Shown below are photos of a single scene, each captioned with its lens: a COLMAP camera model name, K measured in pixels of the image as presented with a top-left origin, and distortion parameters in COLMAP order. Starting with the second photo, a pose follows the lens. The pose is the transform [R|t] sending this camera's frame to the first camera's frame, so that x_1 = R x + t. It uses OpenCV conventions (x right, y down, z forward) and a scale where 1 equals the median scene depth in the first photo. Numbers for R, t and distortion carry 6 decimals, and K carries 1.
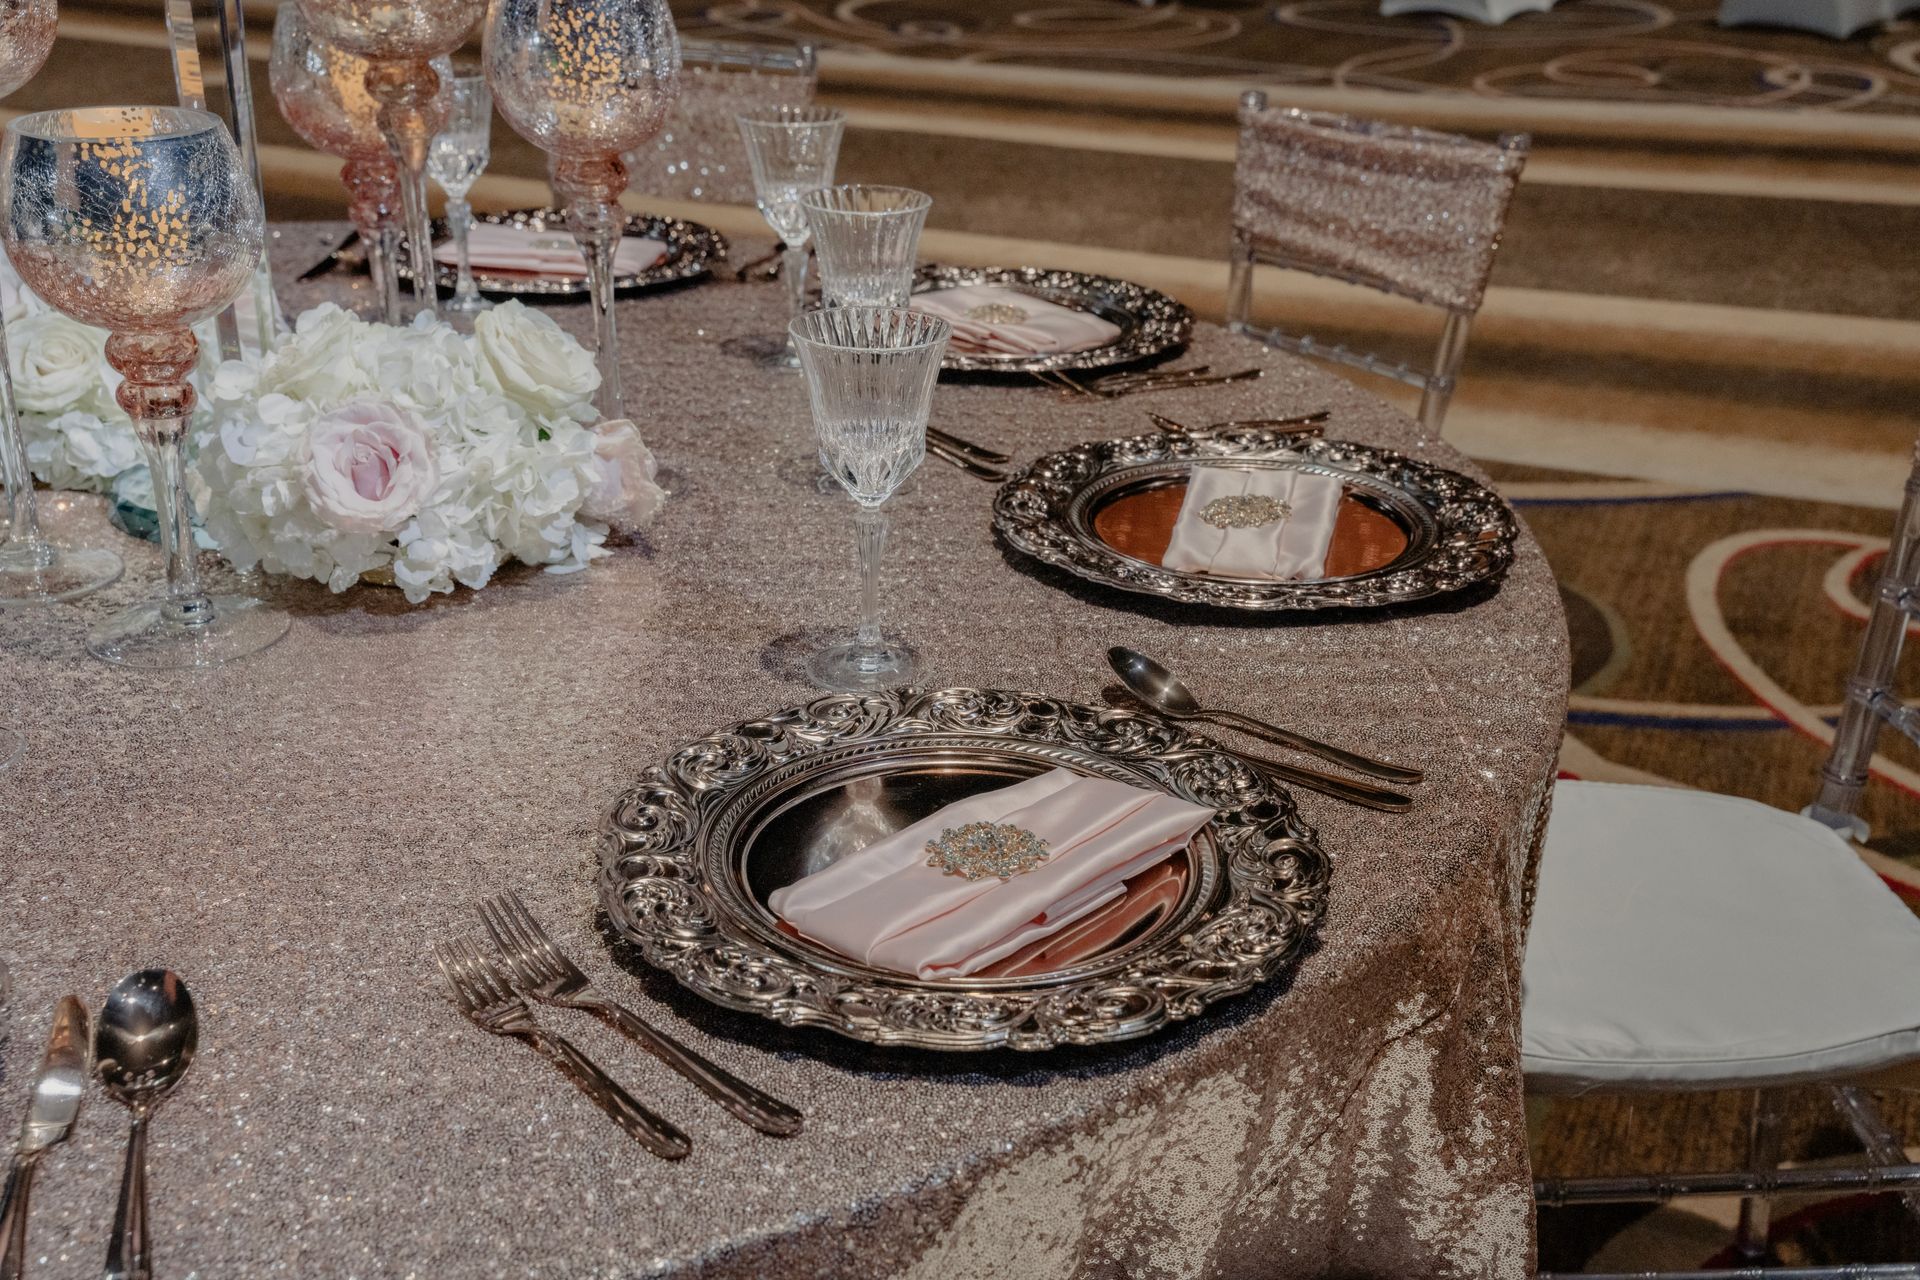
lens RADIAL K [[2117.5, 0, 960.0], [0, 2117.5, 640.0], [0, 0, 1]] dist [0.312791, -0.309862]
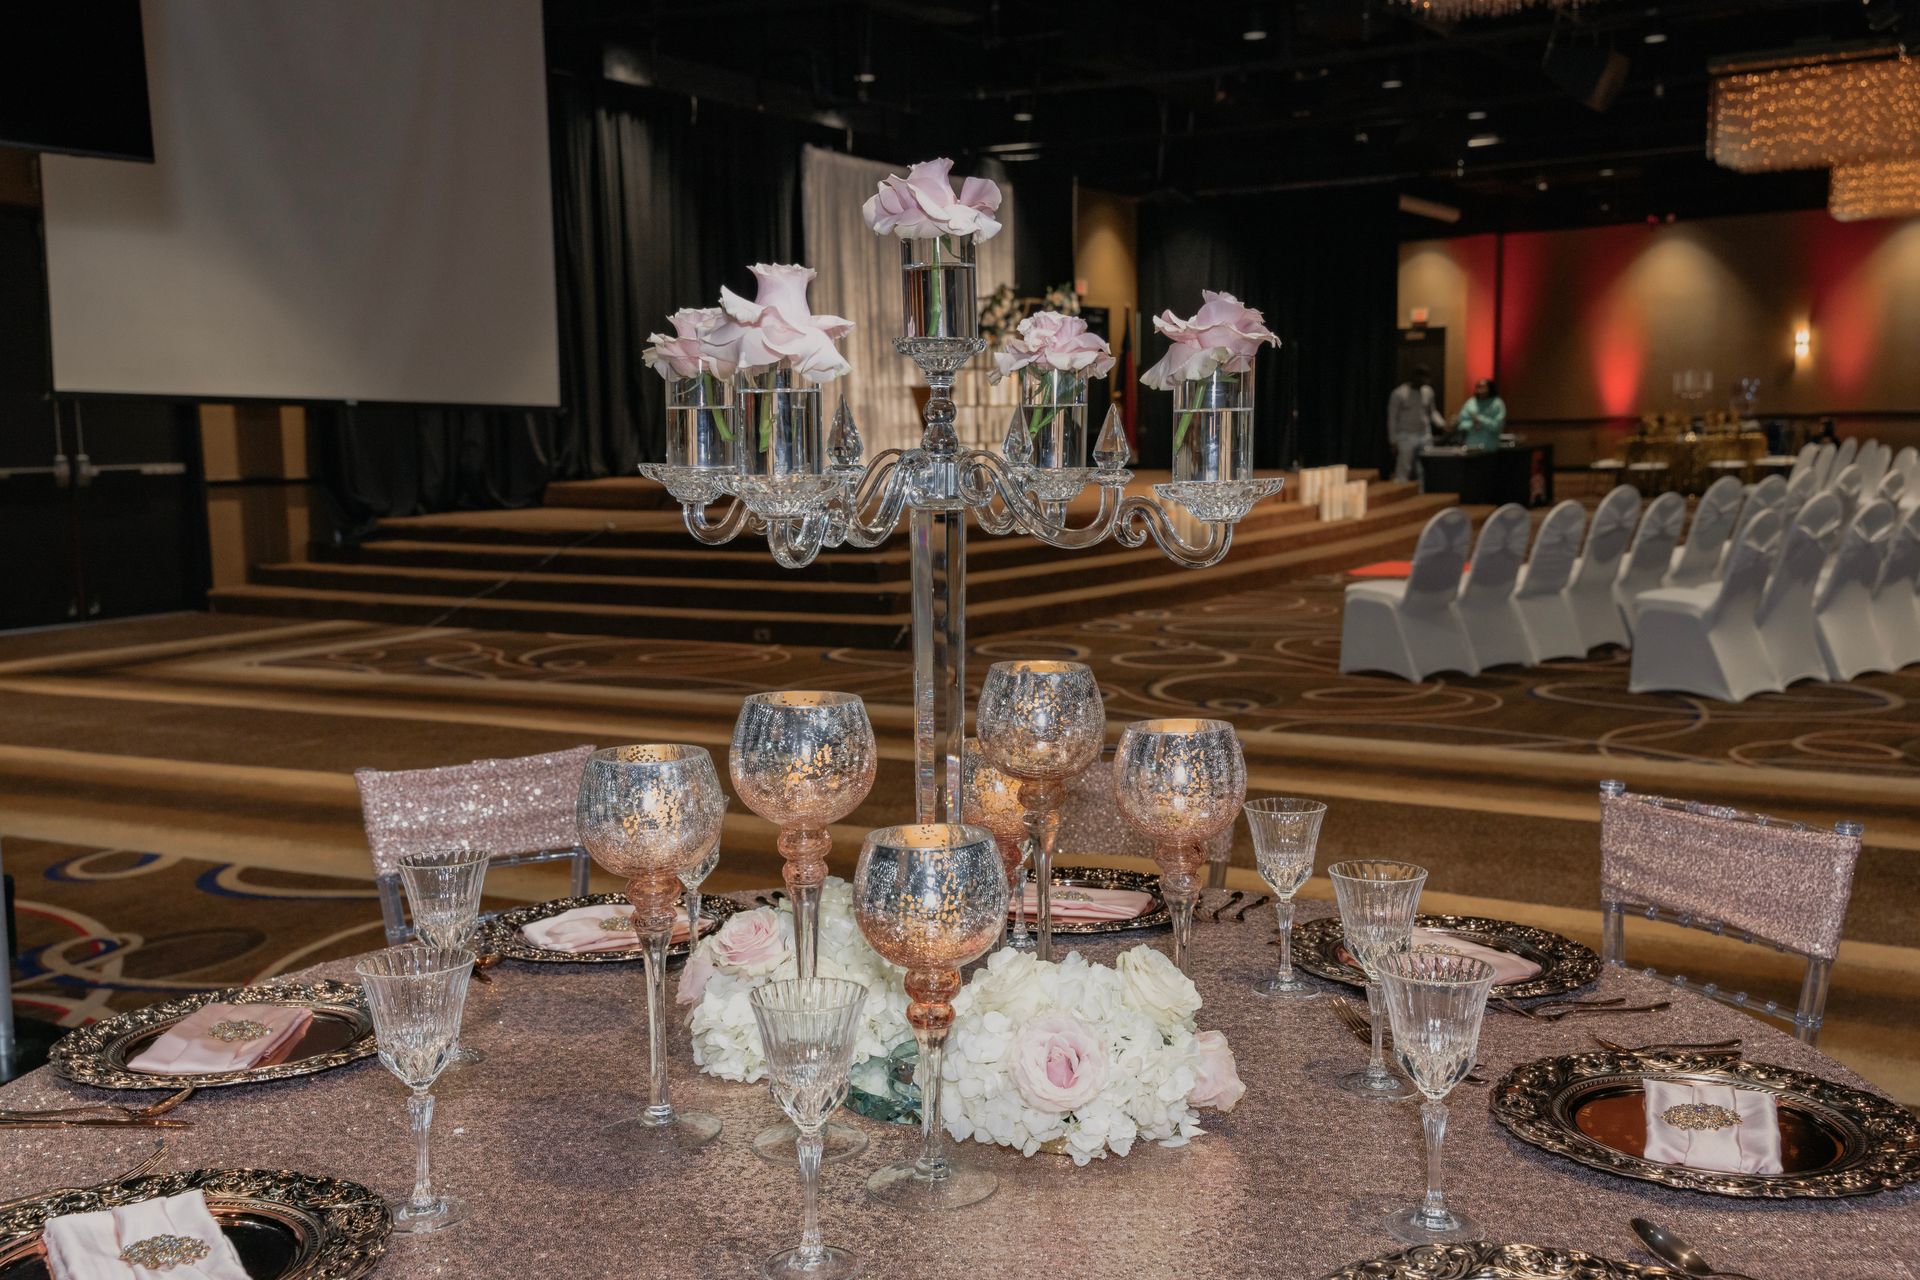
lens RADIAL K [[1968.0, 0, 960.0], [0, 1968.0, 640.0], [0, 0, 1]] dist [0.205627, -0.147382]
pose [[0.992440, -0.014375, -0.121888, -0.141049], [-0.022386, 0.955257, -0.294928, 0.032773], [0.120674, 0.295427, 0.947713, -0.262217]]
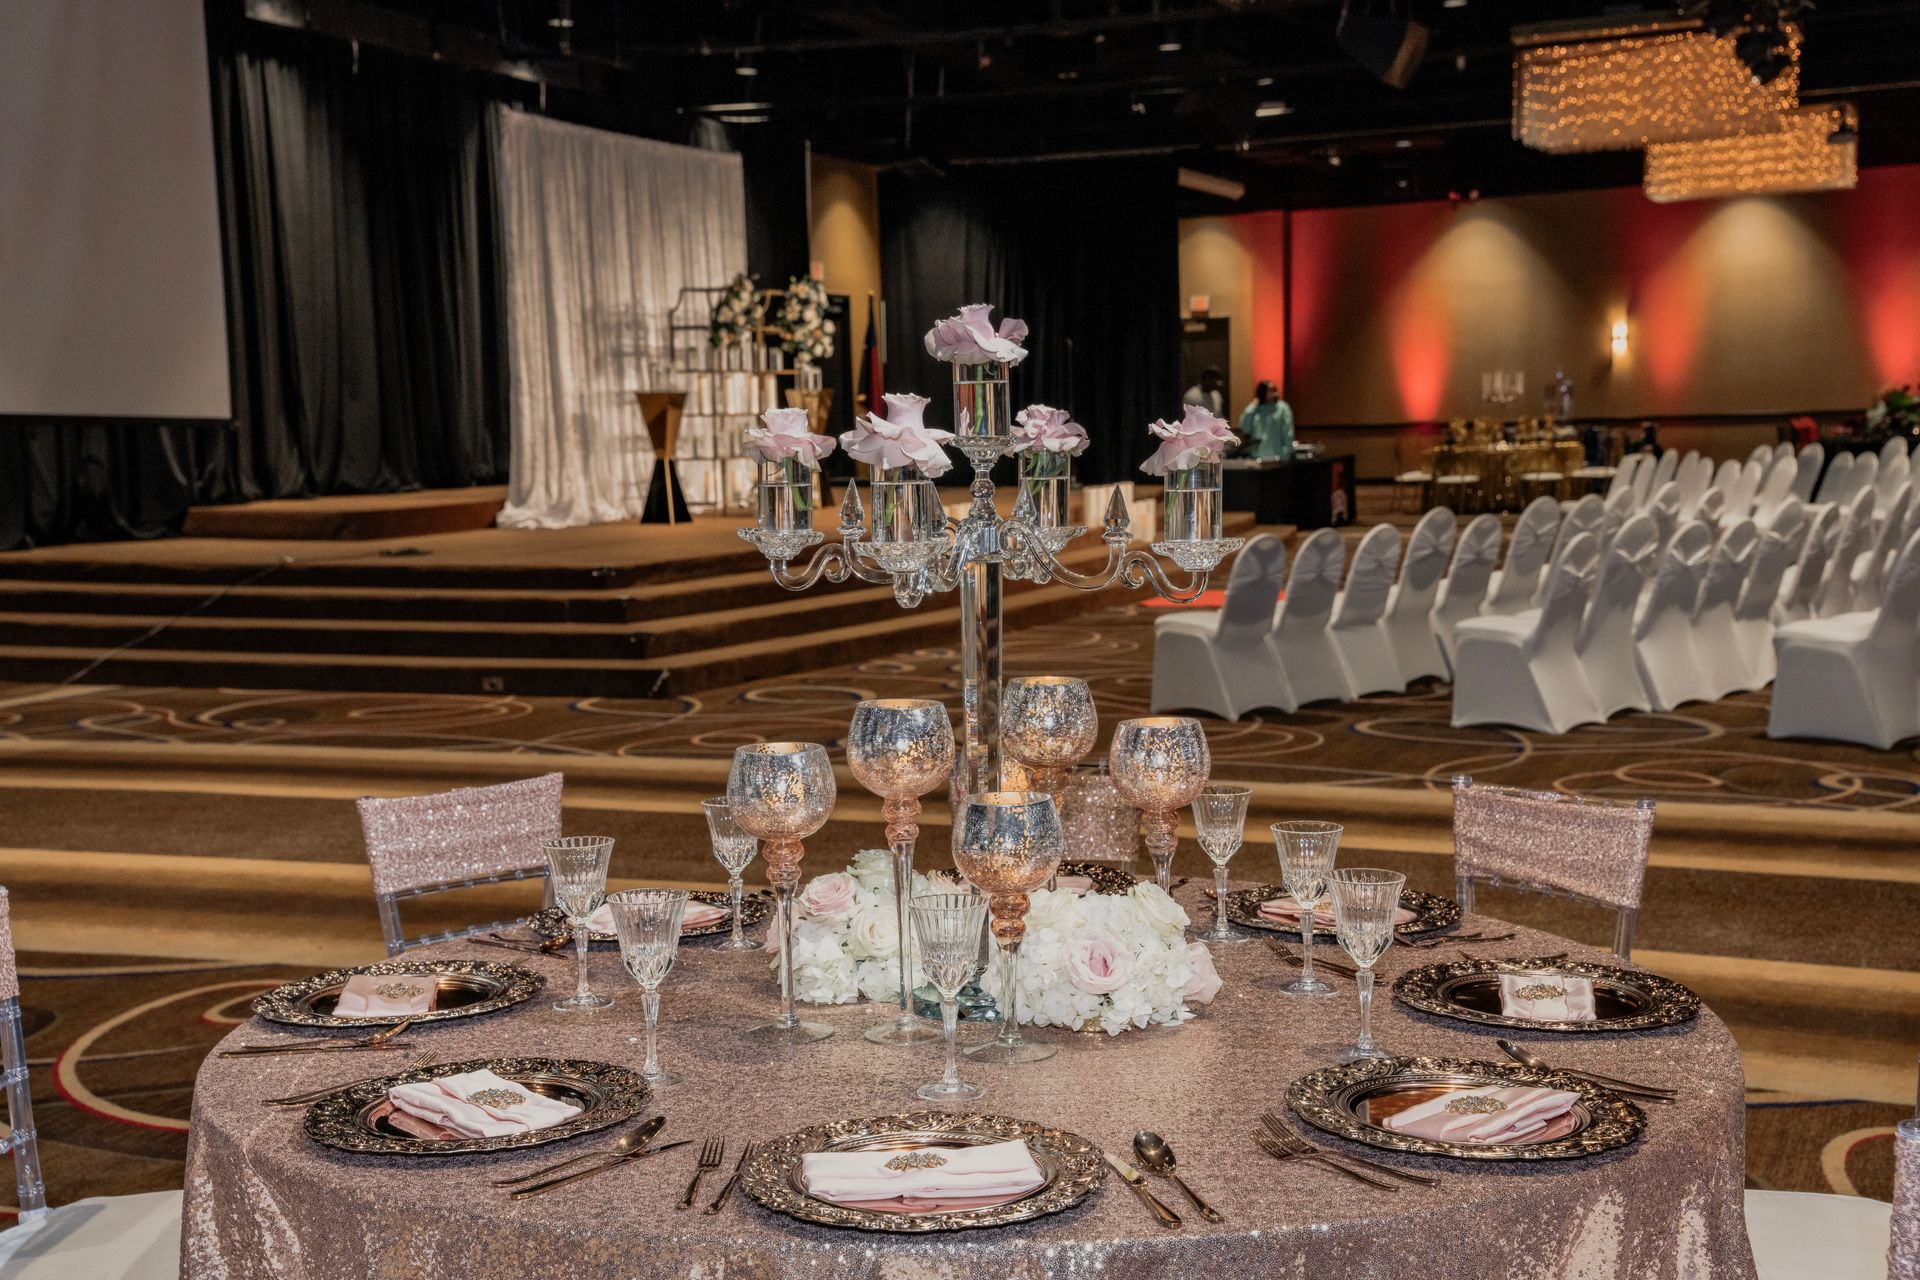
lens RADIAL K [[2461.6, 0, 960.0], [0, 2461.6, 640.0], [0, 0, 1]] dist [0.328598, -0.054078]
pose [[0.999387, -0.033129, 0.011339, -0.334332], [0.035013, 0.948781, -0.313987, 0.278911], [-0.000356, 0.314192, 0.949360, -0.993319]]
